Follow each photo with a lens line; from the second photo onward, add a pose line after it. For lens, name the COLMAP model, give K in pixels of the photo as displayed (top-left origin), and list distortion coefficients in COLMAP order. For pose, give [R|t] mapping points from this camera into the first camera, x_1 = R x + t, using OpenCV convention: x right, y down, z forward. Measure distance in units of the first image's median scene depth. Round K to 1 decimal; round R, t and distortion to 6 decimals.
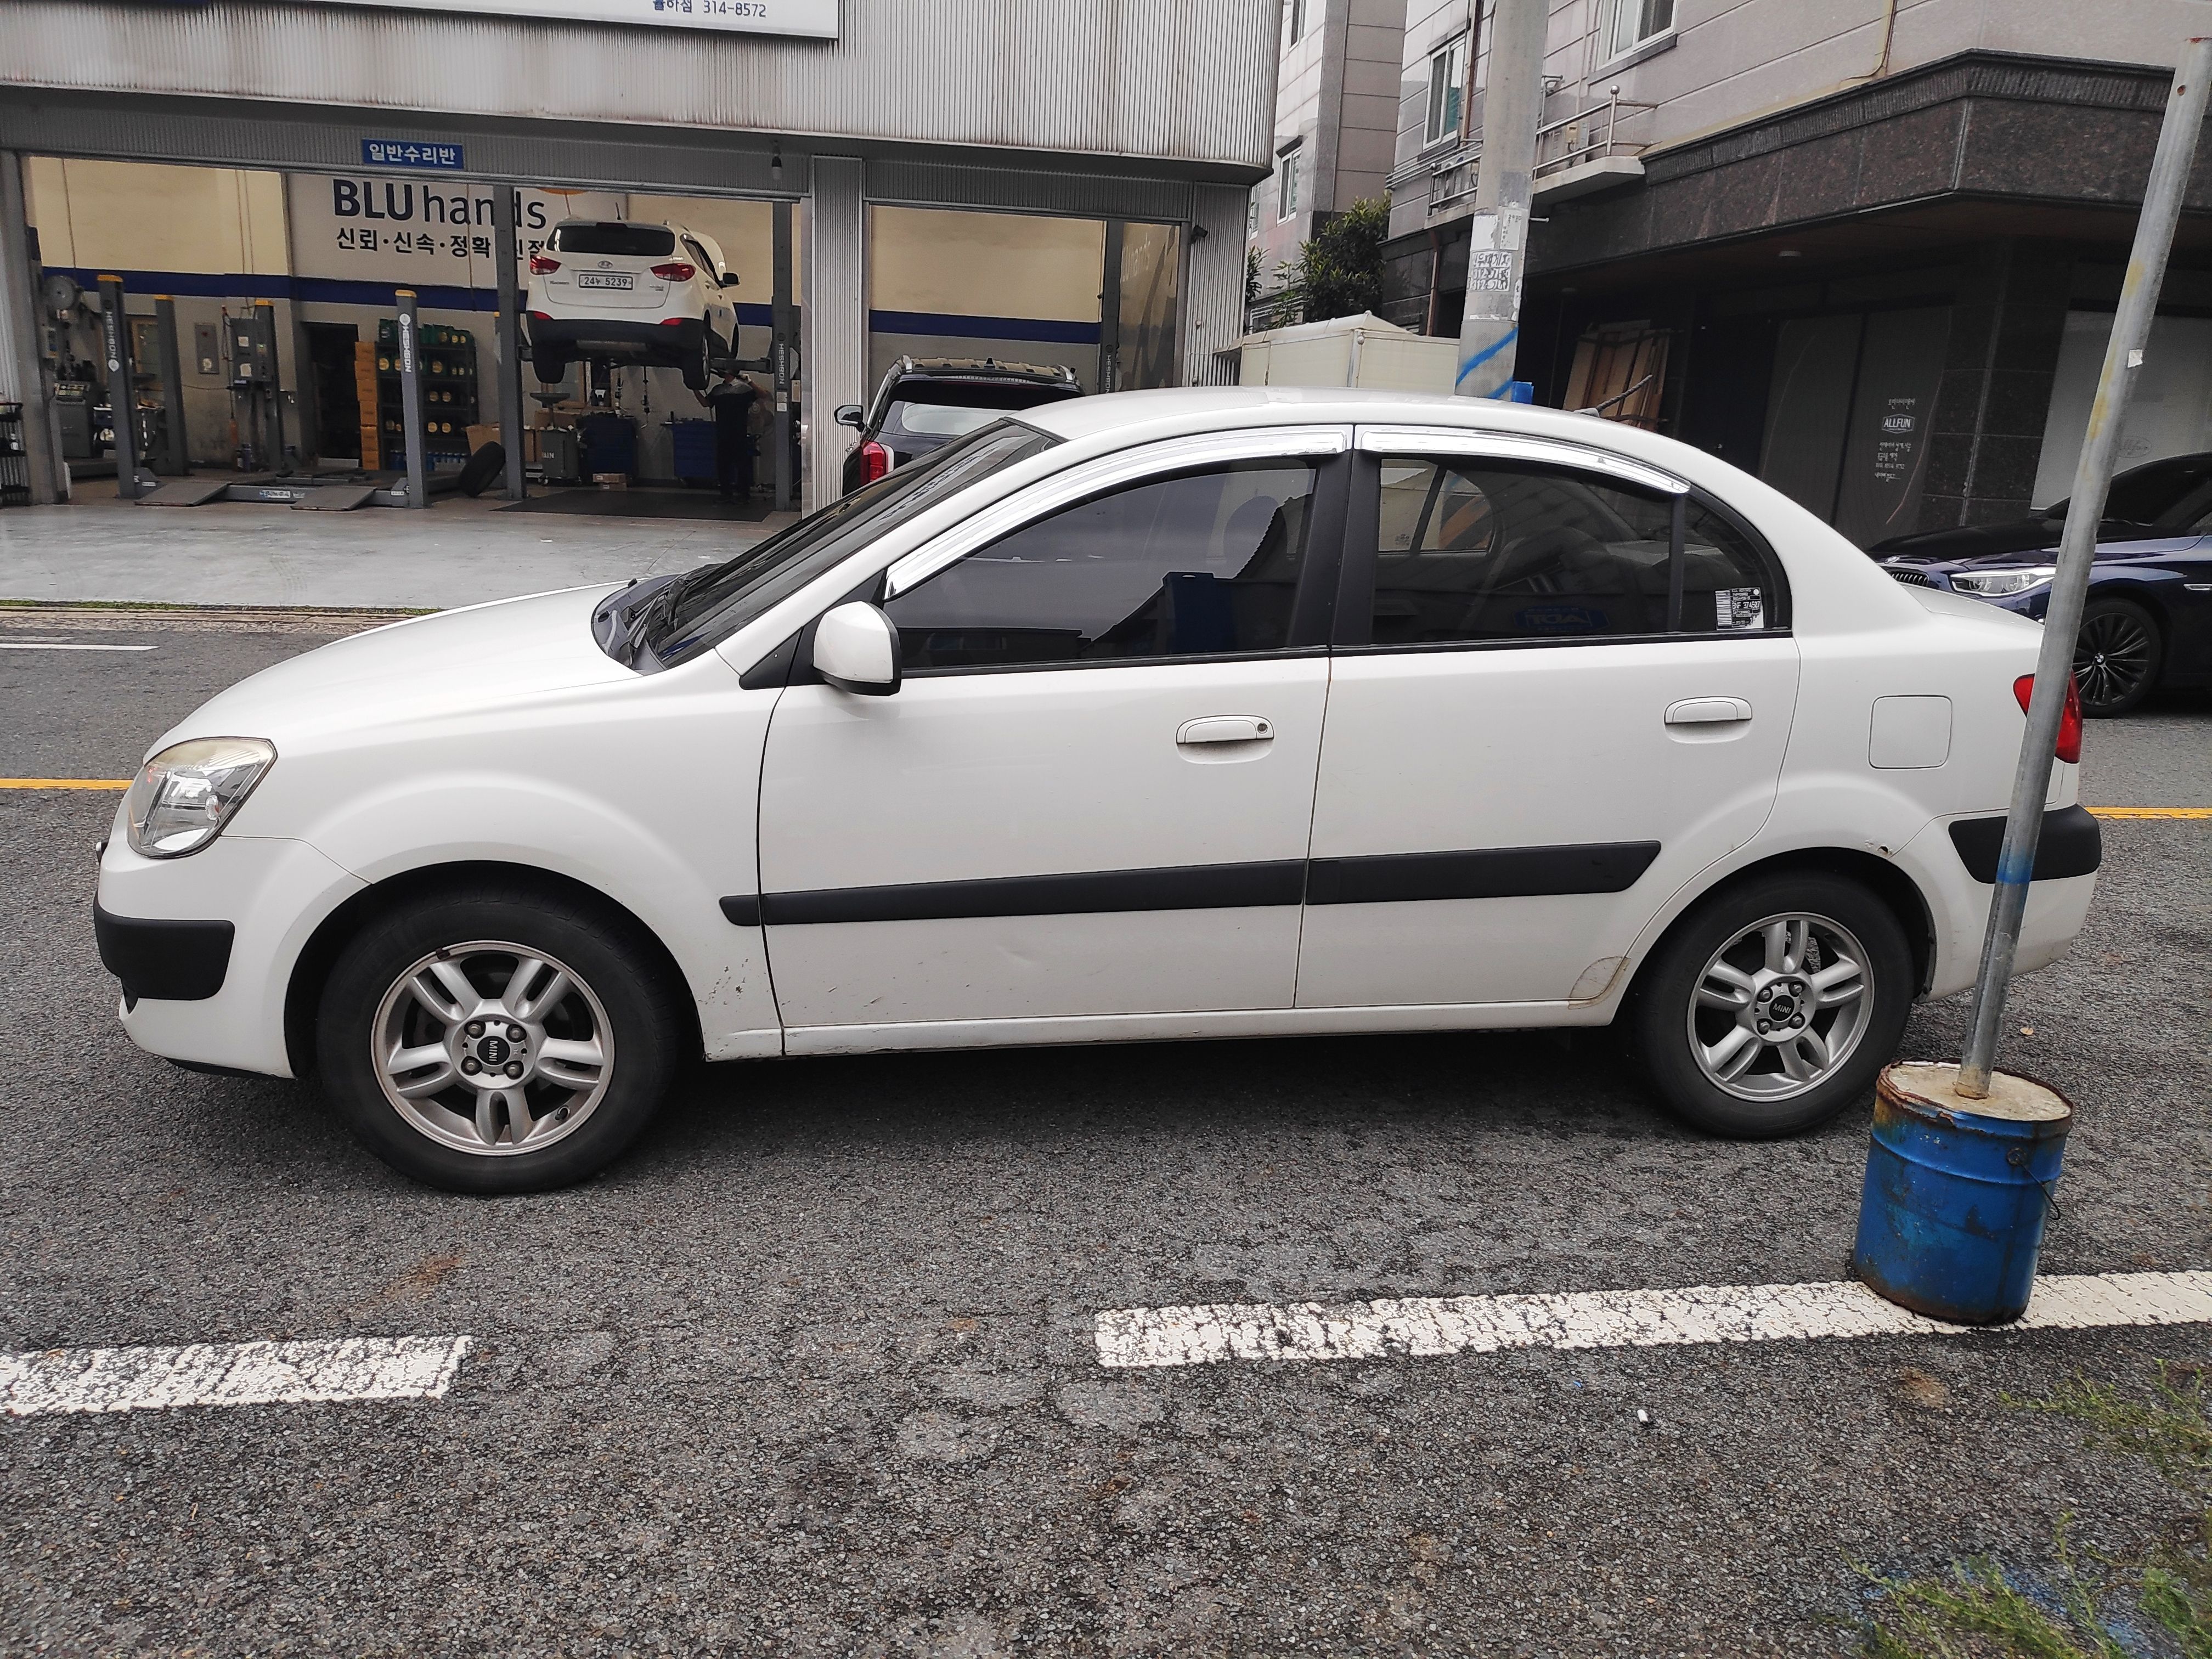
lens RADIAL K [[1609.0, 0, 1106.0], [0, 1609.0, 829.5], [0, 0, 1]] dist [0.018104, -0.039917]
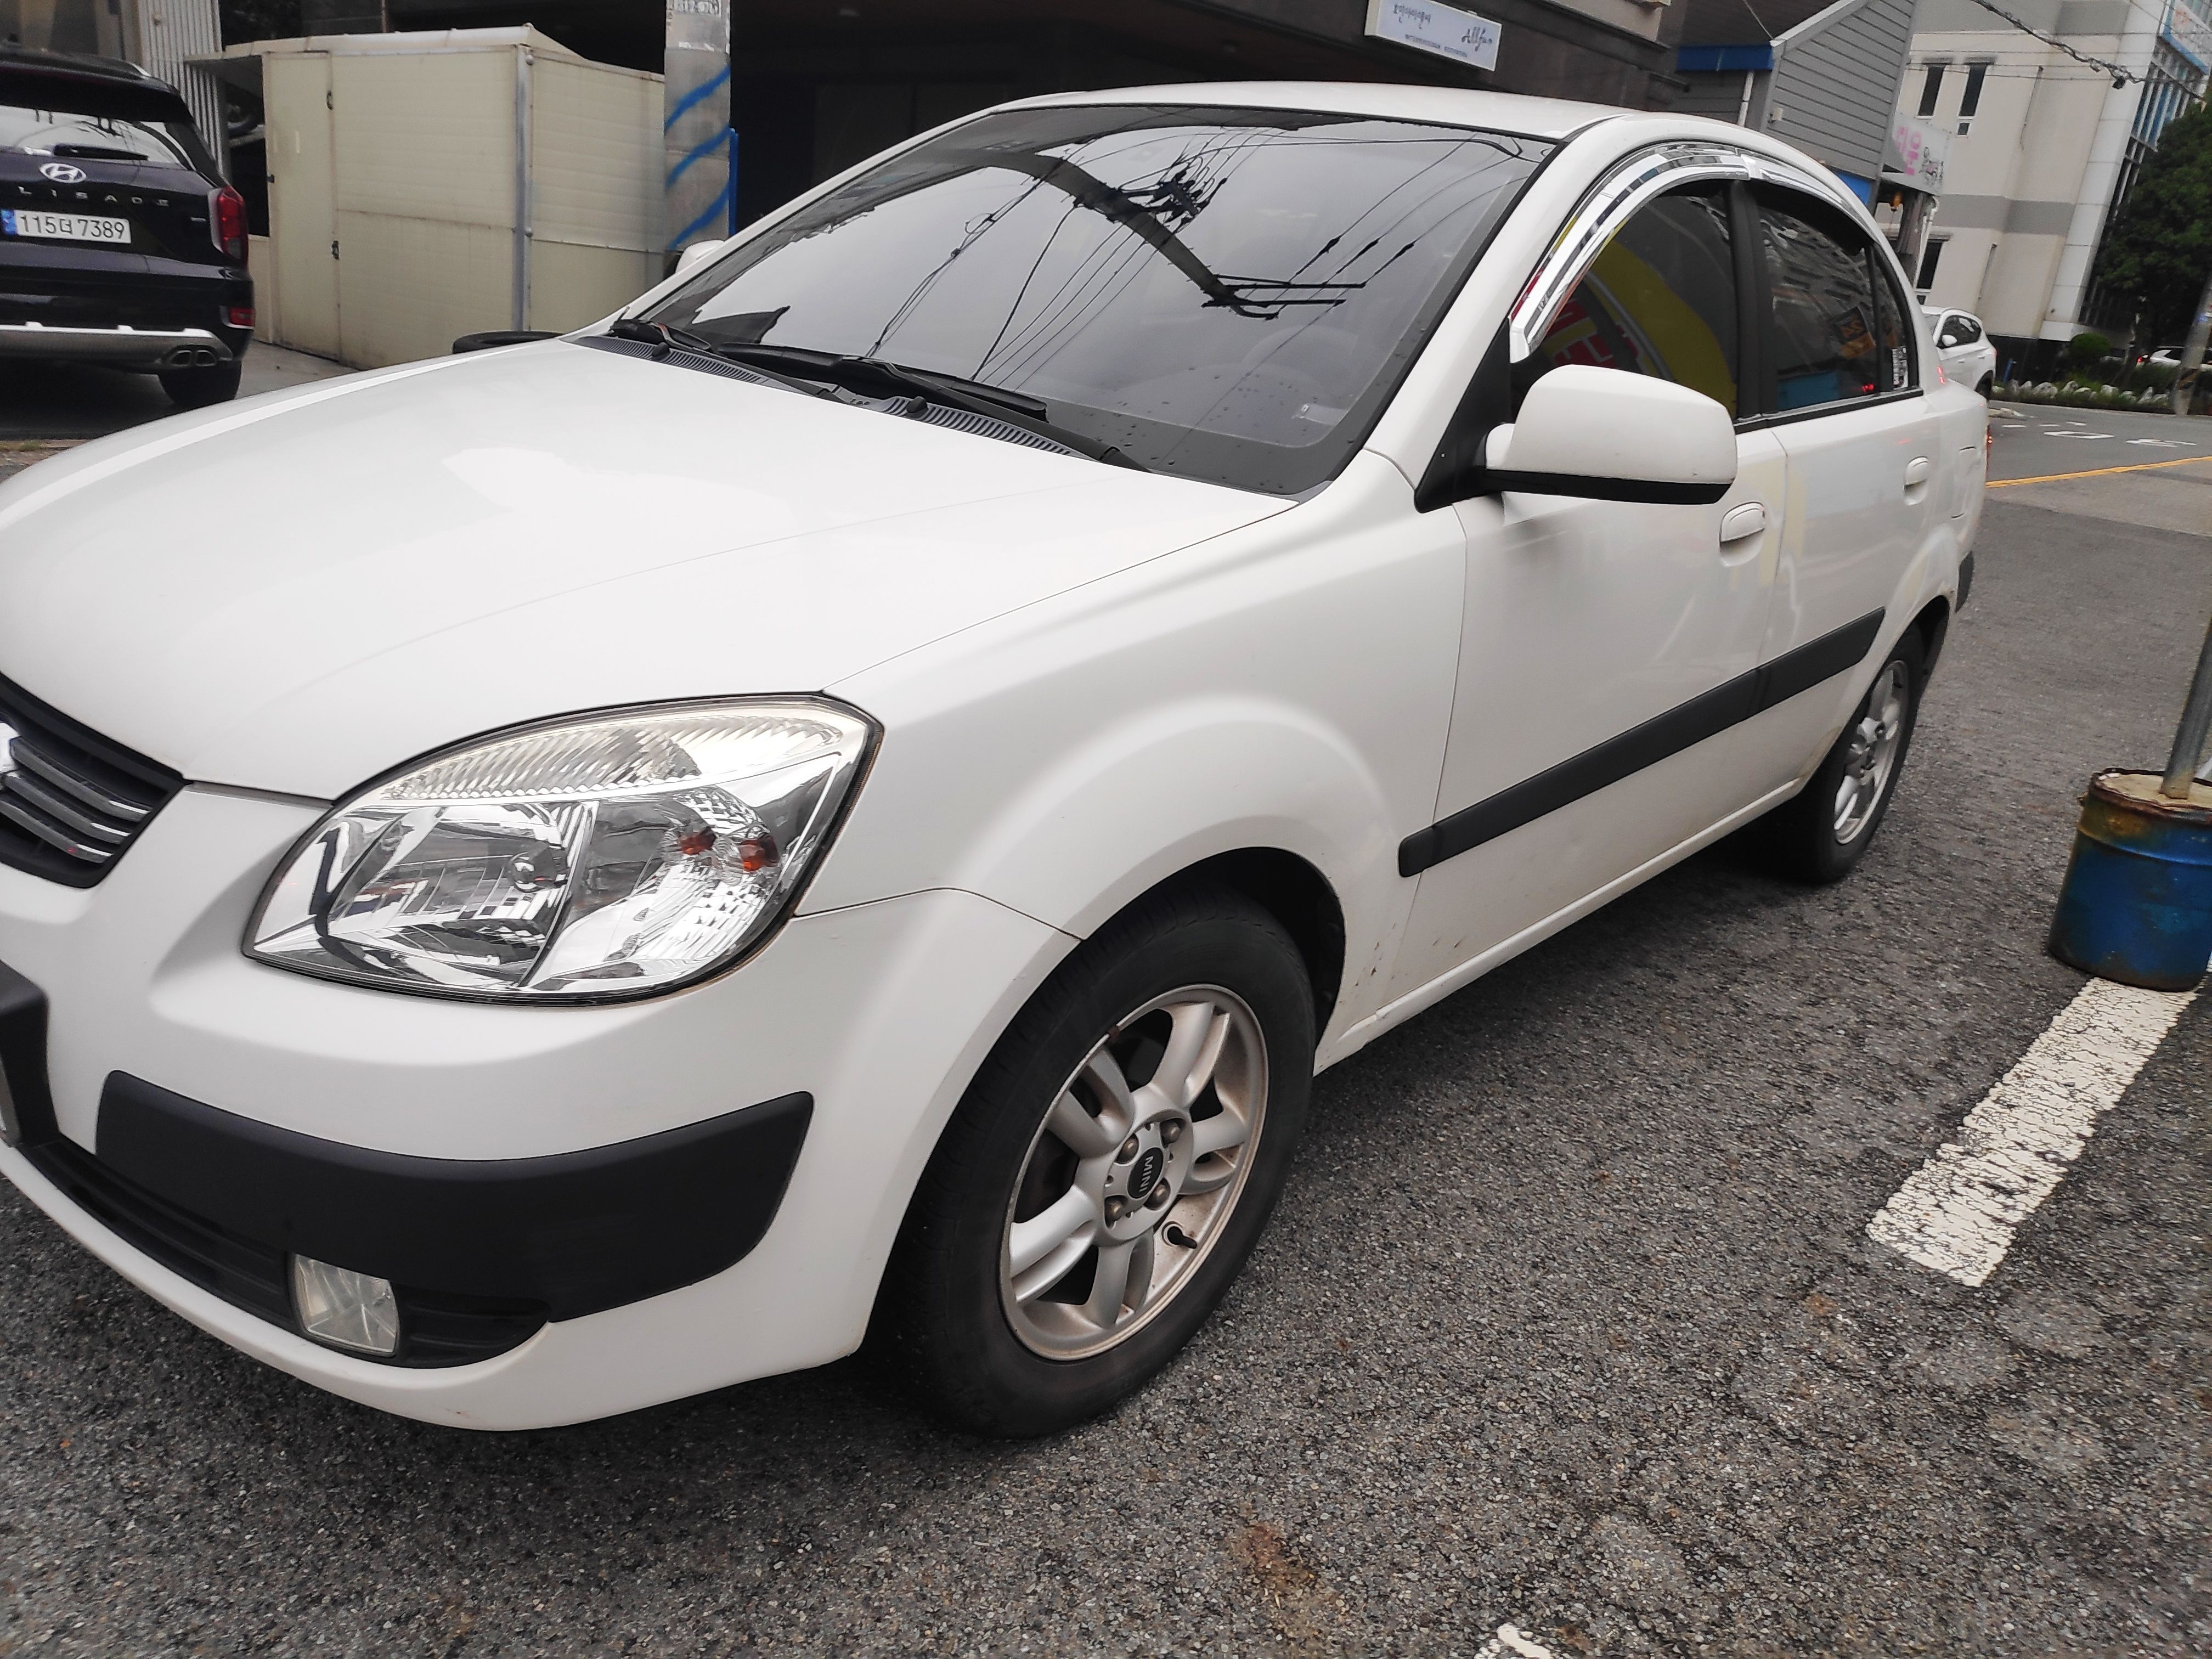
lens RADIAL K [[1609.0, 0, 1106.0], [0, 1609.0, 829.5], [0, 0, 1]] dist [0.018104, -0.039917]
pose [[0.762627, -0.189274, 0.618526, -0.737473], [0.109141, 0.980173, 0.165374, -0.082743], [-0.637564, -0.058612, 0.768164, 0.581913]]
